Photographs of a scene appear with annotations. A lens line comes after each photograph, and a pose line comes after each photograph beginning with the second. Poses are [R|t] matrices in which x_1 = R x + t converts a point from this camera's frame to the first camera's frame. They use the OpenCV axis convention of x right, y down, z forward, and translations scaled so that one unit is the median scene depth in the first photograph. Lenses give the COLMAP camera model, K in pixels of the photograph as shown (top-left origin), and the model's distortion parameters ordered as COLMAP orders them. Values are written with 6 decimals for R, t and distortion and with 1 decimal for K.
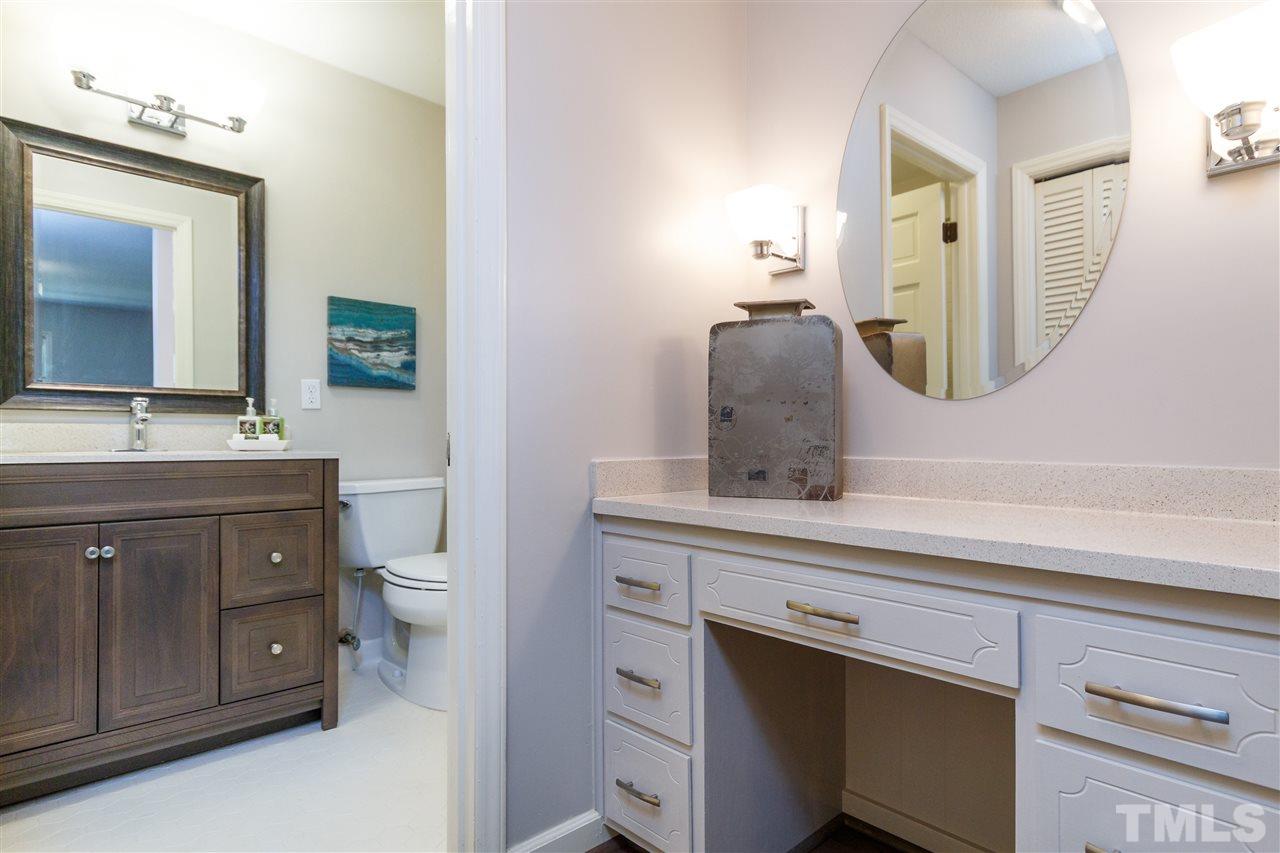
lens RADIAL K [[684.6, 0, 641.8], [0, 684.6, 430.9], [0, 0, 1]] dist [0.011472, 0.000882]
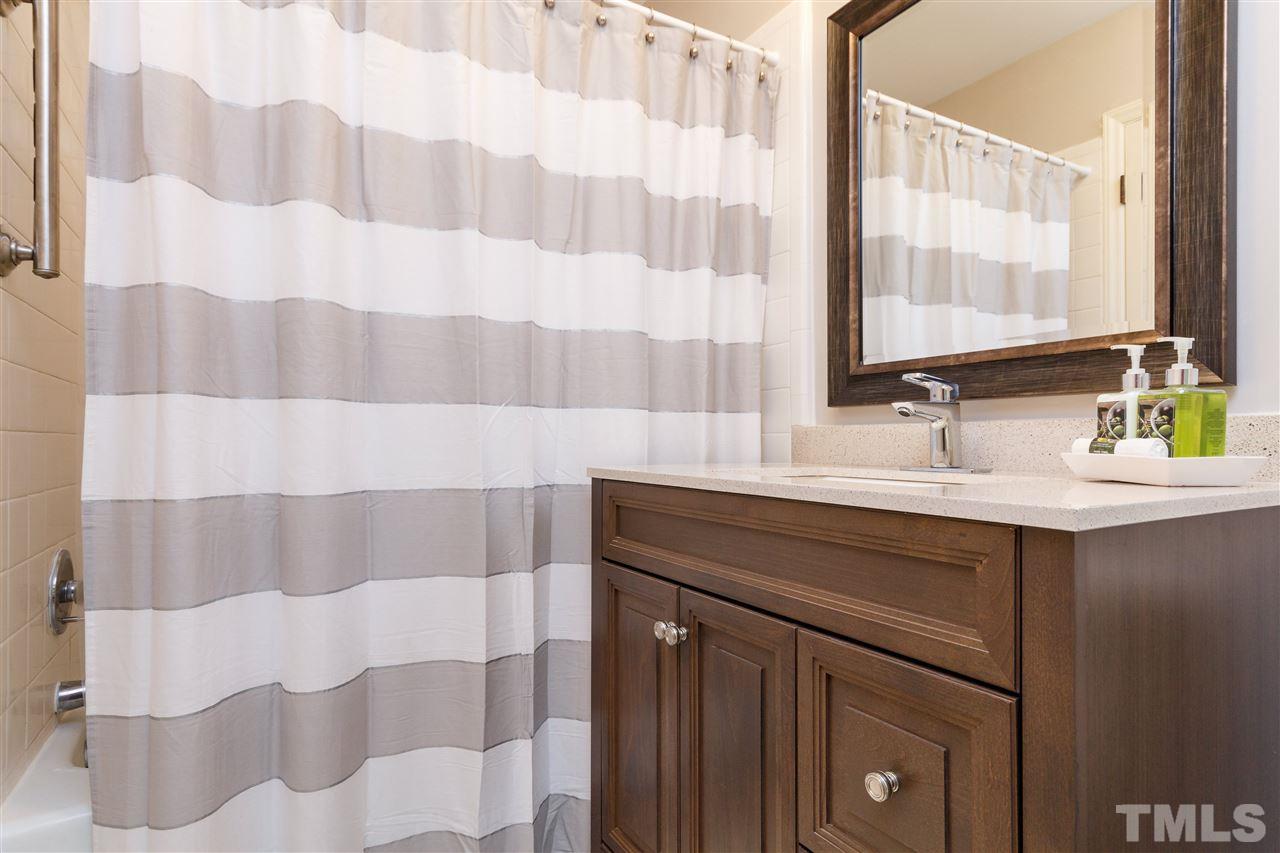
lens RADIAL K [[684.6, 0, 636.0], [0, 684.6, 434.2], [0, 0, 1]] dist [0.011472, 0.000882]
pose [[-0.226858, -0.007288, -0.973901, -0.133812], [0.010865, 0.999891, -0.010013, 0.003287], [0.973867, -0.012853, -0.226754, 0.826280]]
